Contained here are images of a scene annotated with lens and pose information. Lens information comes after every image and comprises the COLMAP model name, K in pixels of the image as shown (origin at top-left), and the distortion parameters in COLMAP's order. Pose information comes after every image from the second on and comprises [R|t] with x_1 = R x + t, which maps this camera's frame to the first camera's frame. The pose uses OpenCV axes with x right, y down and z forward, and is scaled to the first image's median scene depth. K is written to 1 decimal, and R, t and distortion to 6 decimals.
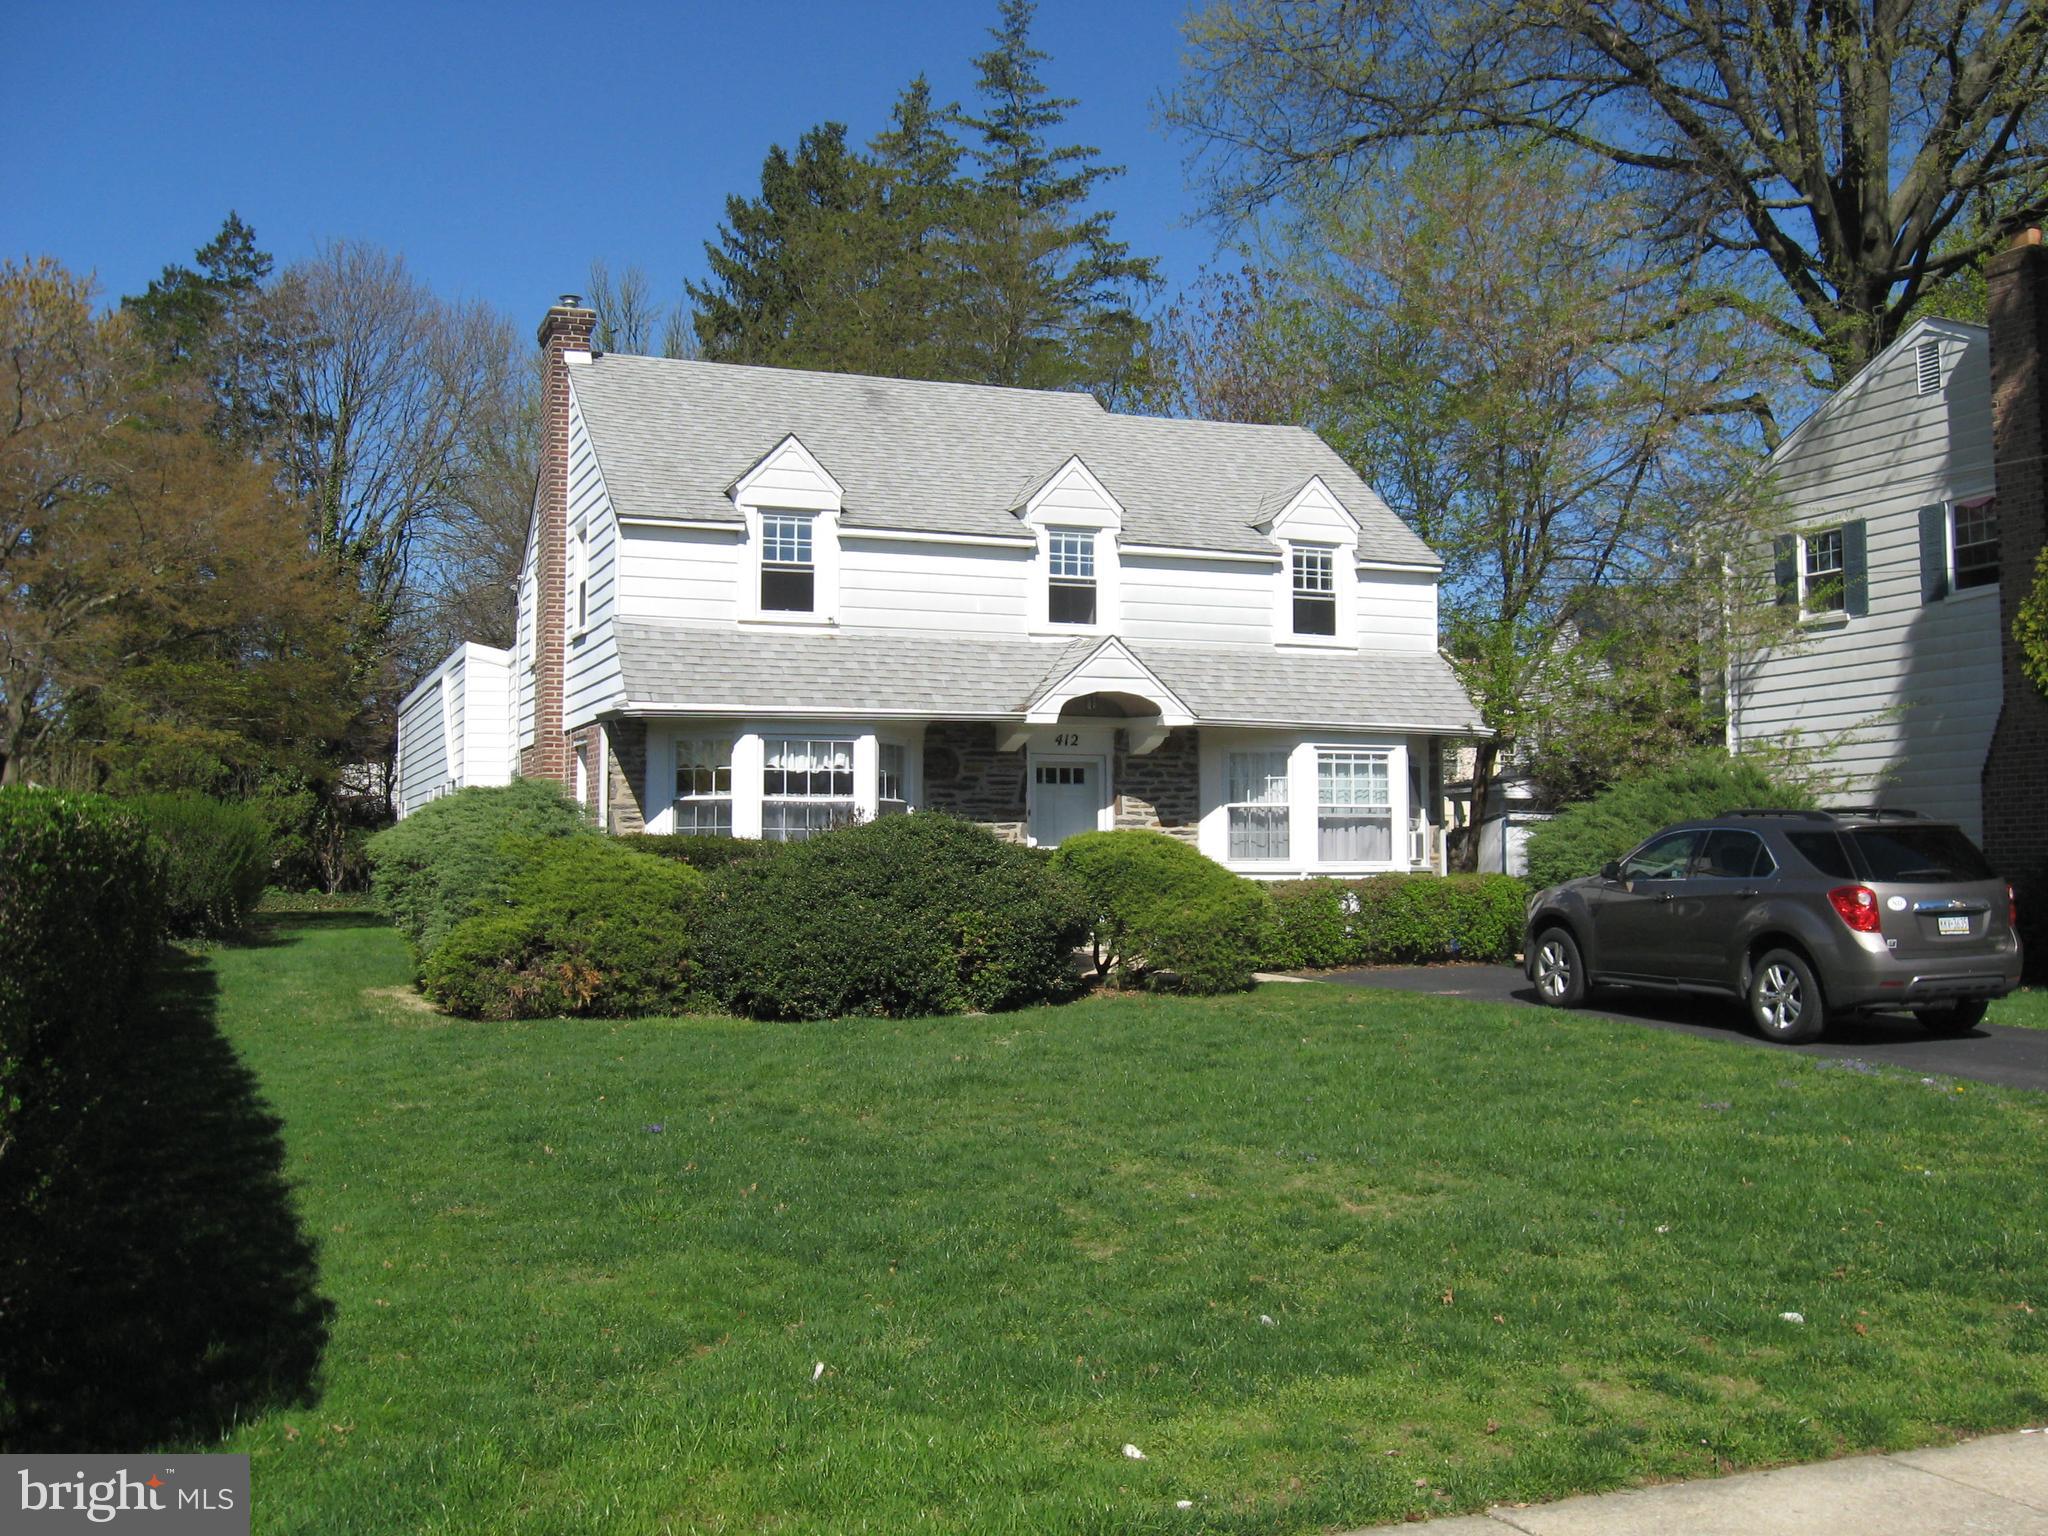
lens RADIAL K [[1922.1, 0, 1024.7], [0, 1922.1, 769.1], [0, 0, 1]] dist [-0.135303, 0.000000]
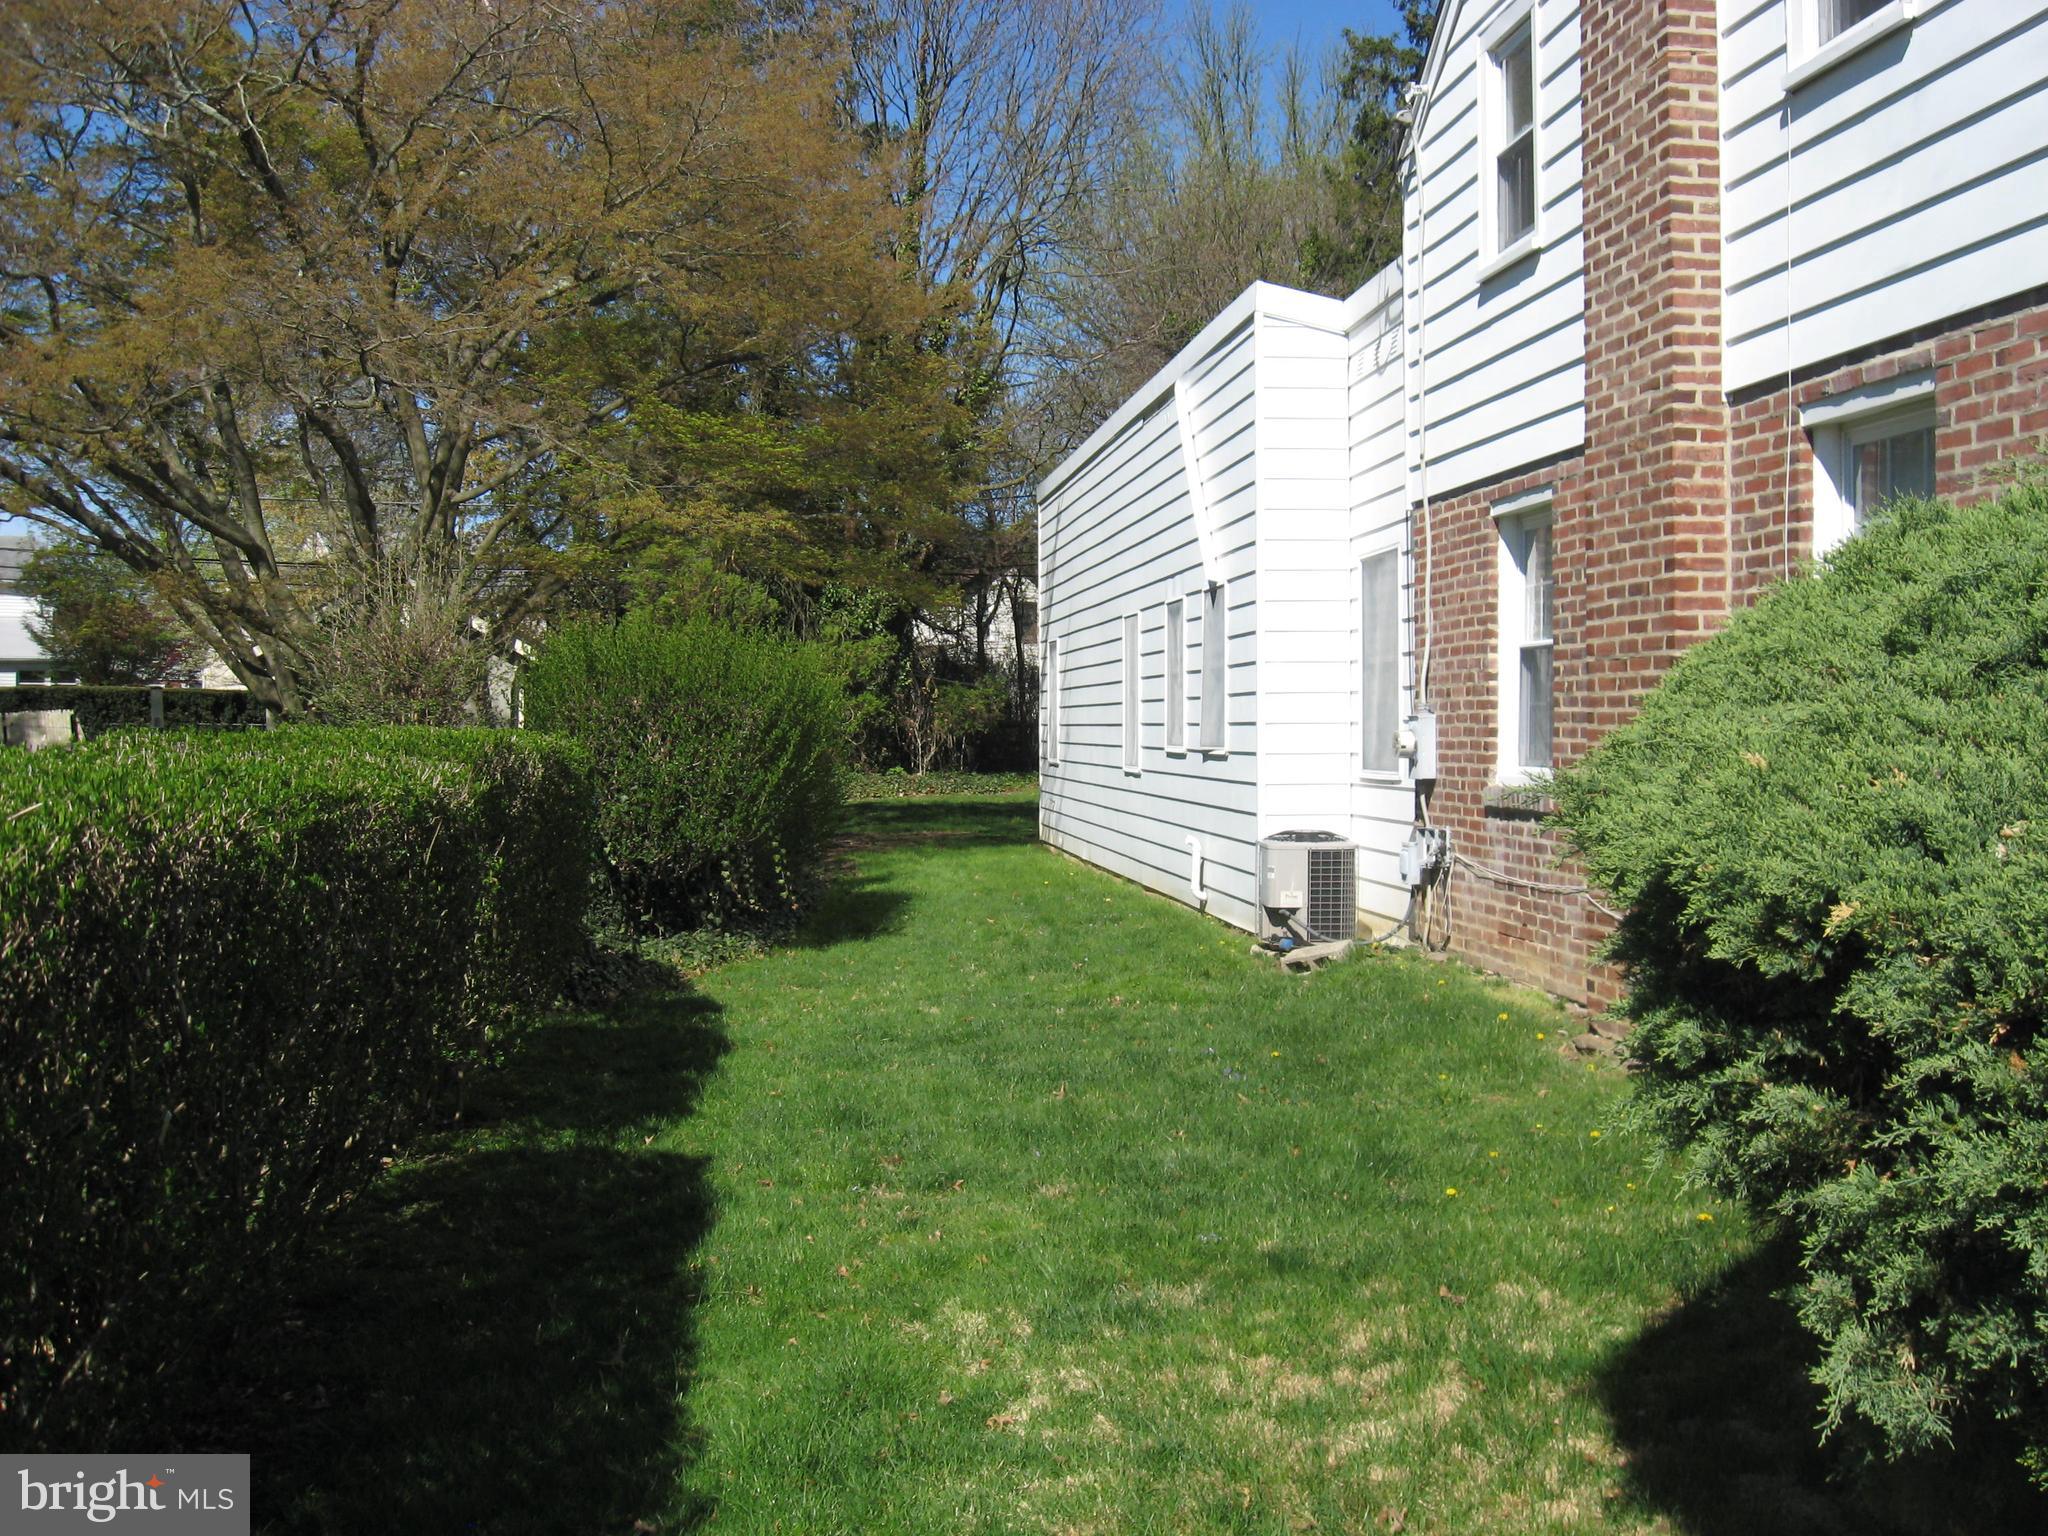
lens RADIAL K [[1922.1, 0, 1021.3], [0, 1922.1, 769.4], [0, 0, 1]] dist [-0.135303, 0.000000]
pose [[0.960502, 0.006013, -0.278207, -0.268542], [0.015726, 0.996996, 0.075841, 0.018672], [0.277828, -0.077220, 0.957522, 0.651027]]
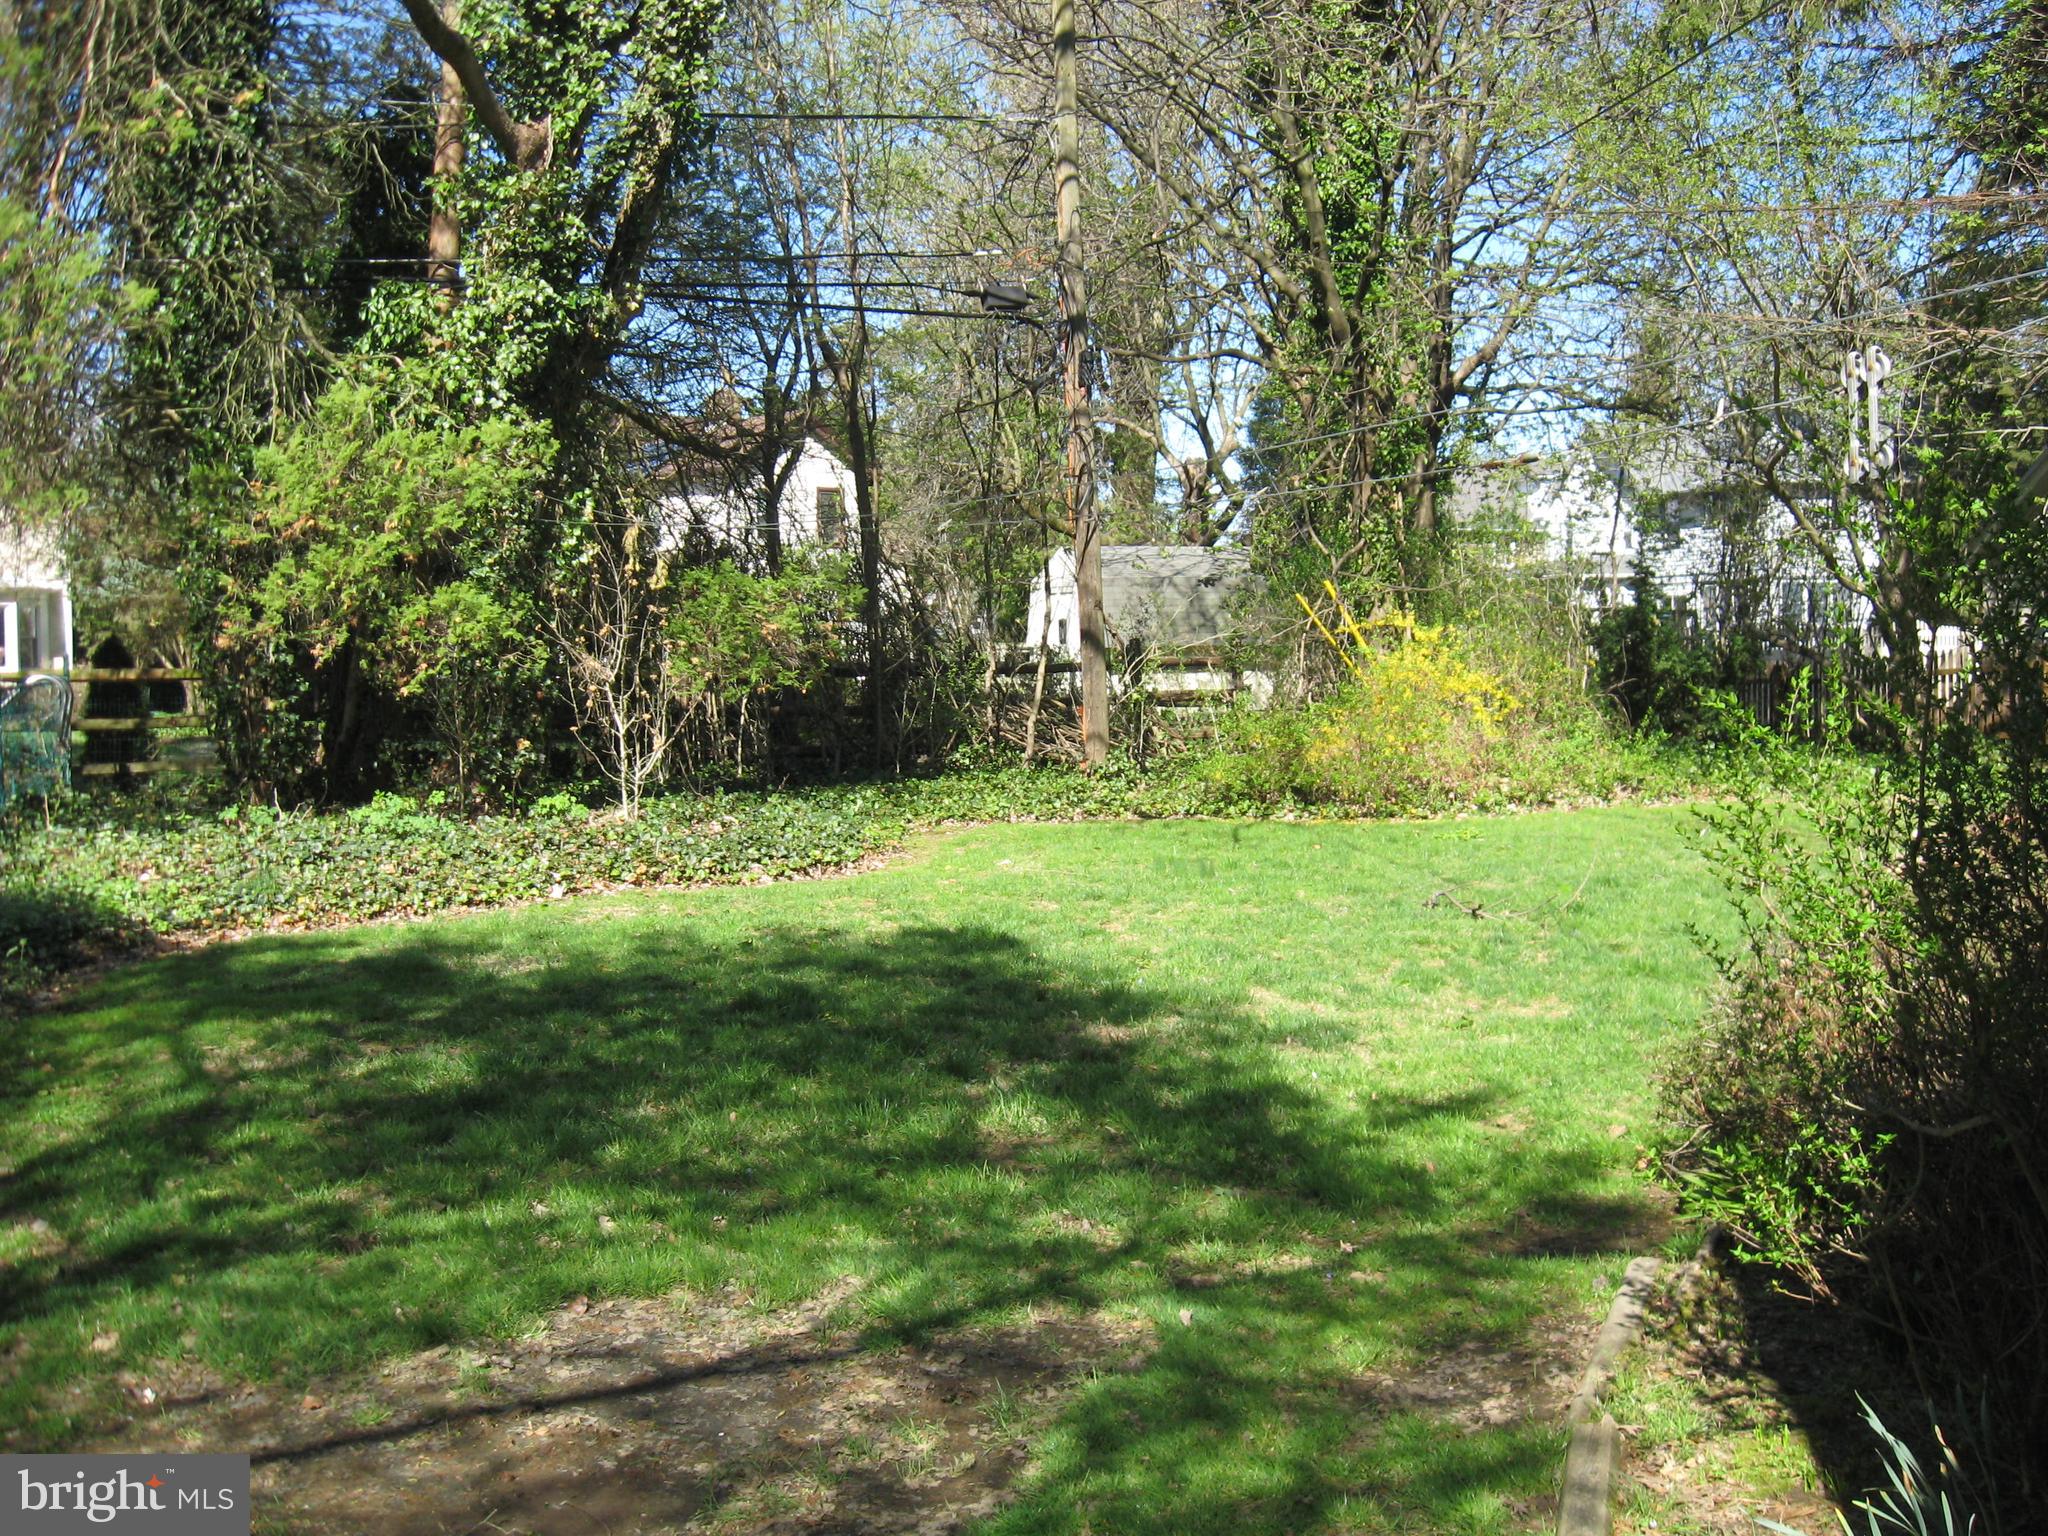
lens RADIAL K [[1922.1, 0, 1024.1], [0, 1922.1, 768.5], [0, 0, 1]] dist [-0.135303, 0.000000]
pose [[0.986651, 0.003104, -0.162820, -0.598346], [0.015819, 0.993263, 0.114795, 0.068578], [0.162080, -0.115838, 0.979955, 1.664091]]
